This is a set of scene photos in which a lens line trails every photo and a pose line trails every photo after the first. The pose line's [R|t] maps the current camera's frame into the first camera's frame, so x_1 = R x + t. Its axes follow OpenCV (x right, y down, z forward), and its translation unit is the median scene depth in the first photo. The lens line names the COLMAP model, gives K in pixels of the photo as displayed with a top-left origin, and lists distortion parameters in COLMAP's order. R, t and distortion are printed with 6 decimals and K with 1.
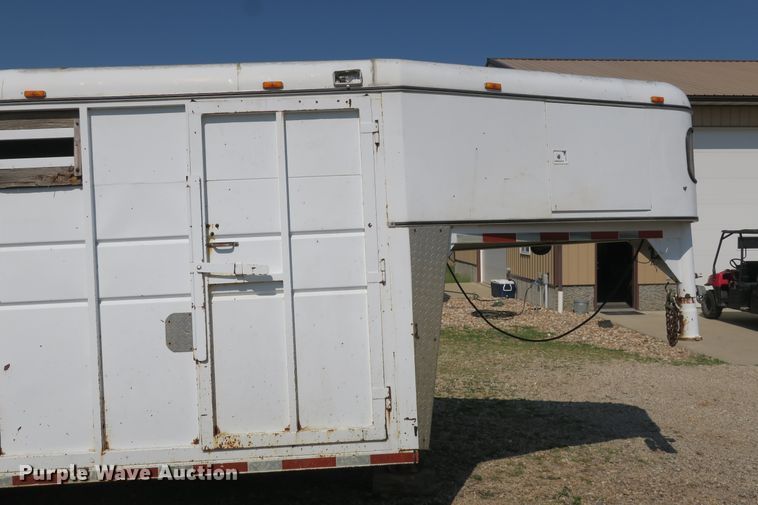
lens RADIAL K [[723.7, 0, 379.0], [0, 723.7, 252.5], [0, 0, 1]] dist [0.001651, -0.013662]
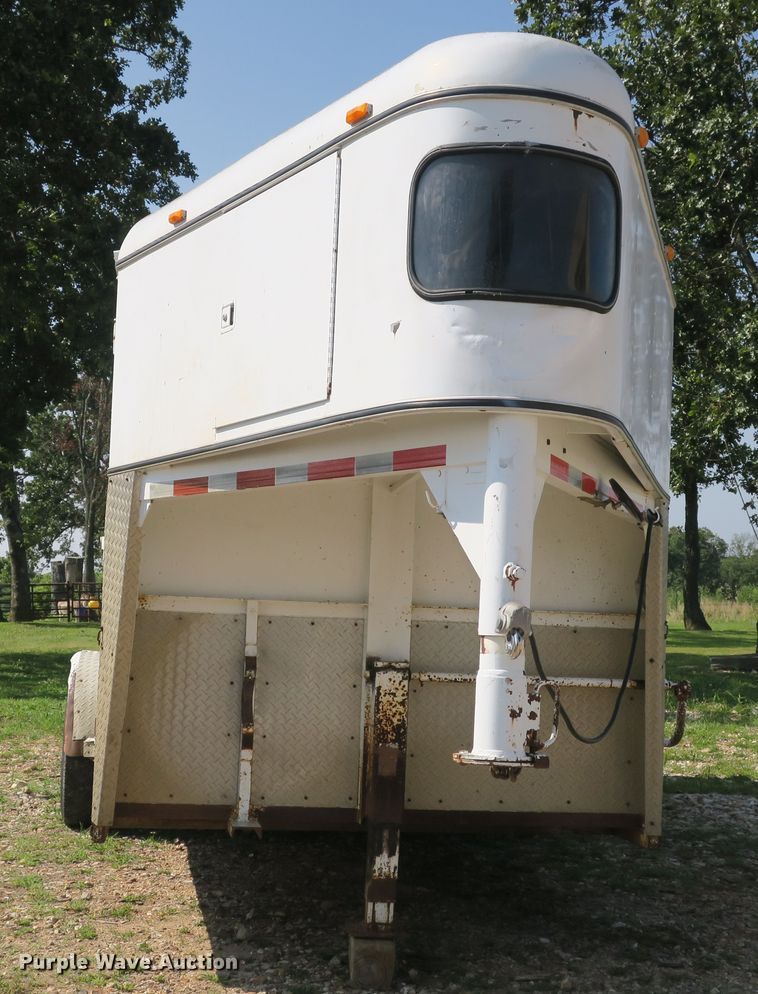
lens RADIAL K [[1578.0, 0, 379.0], [0, 1578.0, 497.0], [0, 0, 1]] dist [0.000648, -0.011123]
pose [[0.069234, -0.036602, -0.996929, 1.478074], [-0.013656, 0.999198, -0.037634, 0.032748], [0.997507, 0.016219, 0.068679, 1.147244]]
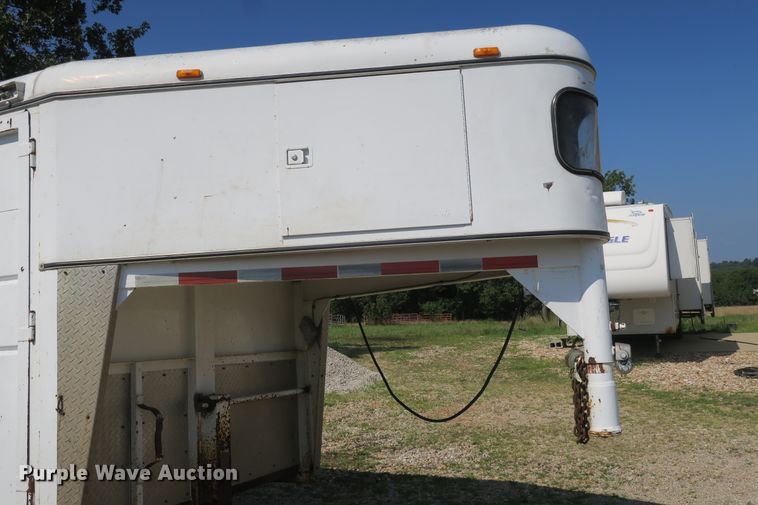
lens RADIAL K [[723.7, 0, 379.0], [0, 723.7, 252.5], [0, 0, 1]] dist [0.001651, -0.013662]
pose [[0.880449, -0.057276, -0.470668, 0.712507], [0.024381, 0.996833, -0.075697, 0.014231], [0.473513, 0.055172, 0.879057, 0.480394]]
